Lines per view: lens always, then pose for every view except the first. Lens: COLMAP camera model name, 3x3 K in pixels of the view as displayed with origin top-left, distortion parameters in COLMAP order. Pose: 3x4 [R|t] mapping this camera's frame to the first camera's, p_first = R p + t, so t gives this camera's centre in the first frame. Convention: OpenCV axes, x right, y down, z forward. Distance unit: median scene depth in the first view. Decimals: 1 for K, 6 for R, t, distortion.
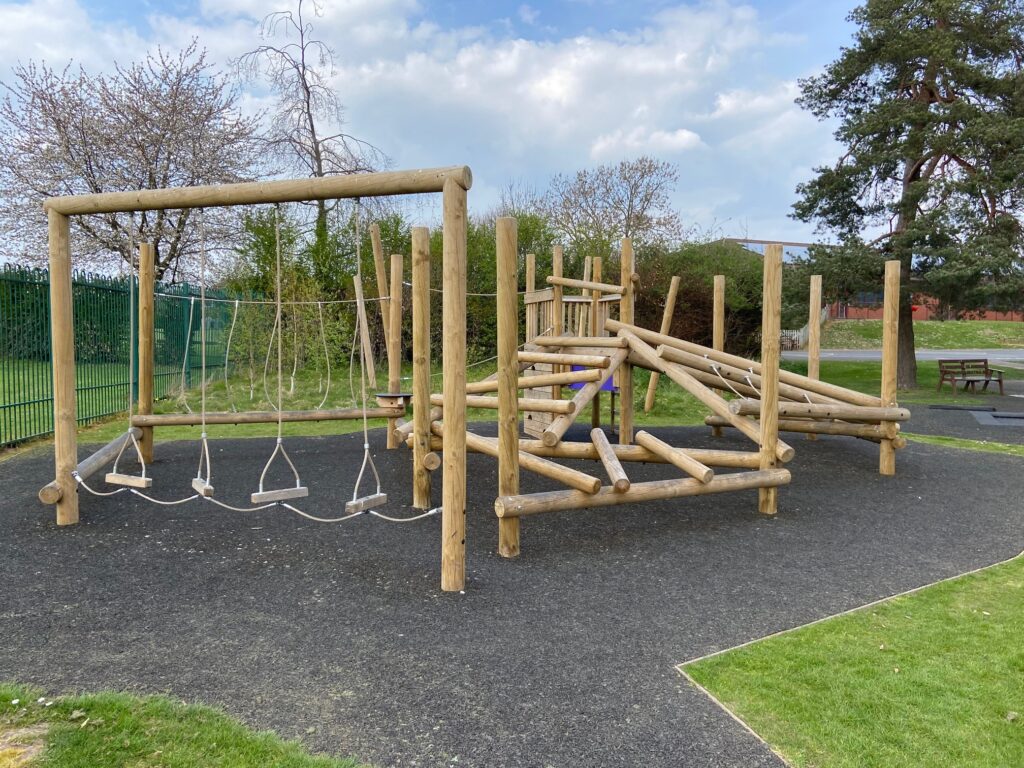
lens RADIAL K [[778.5, 0, 512.0], [0, 778.5, 384.0], [0, 0, 1]] dist [0.101690, -0.156582]
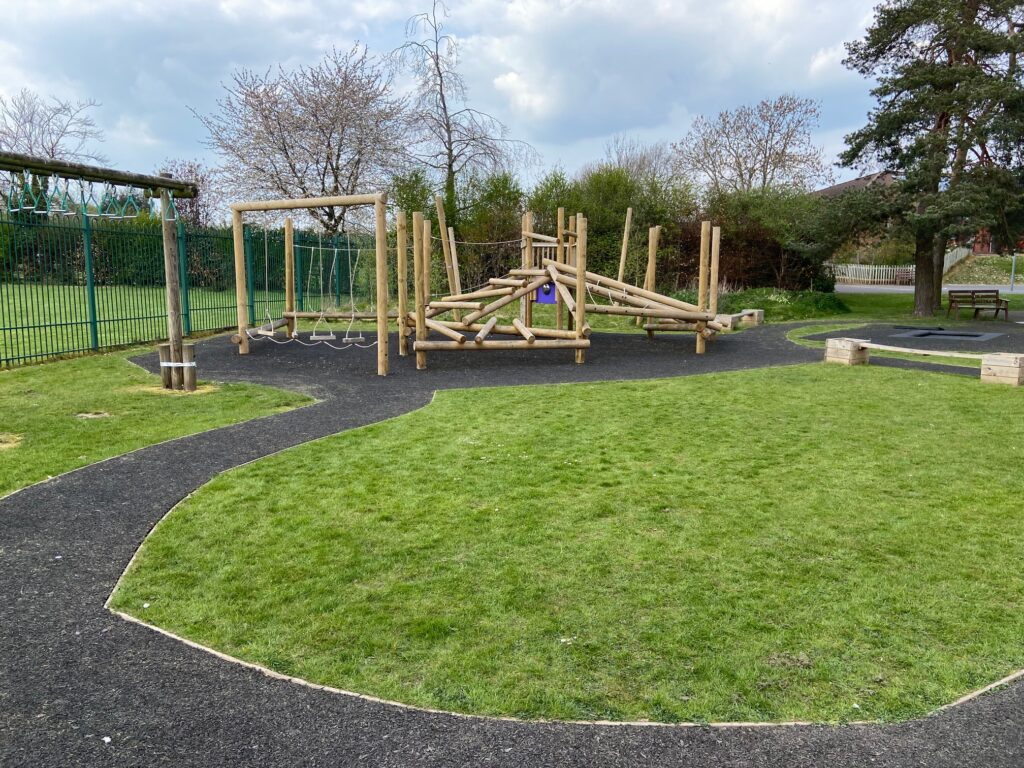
lens RADIAL K [[778.5, 0, 512.0], [0, 778.5, 384.0], [0, 0, 1]] dist [0.101690, -0.156582]
pose [[0.970559, 0.032557, -0.238651, 0.197592], [-0.013797, 0.996710, 0.079862, 0.021788], [0.240466, -0.074218, 0.967816, -0.271685]]
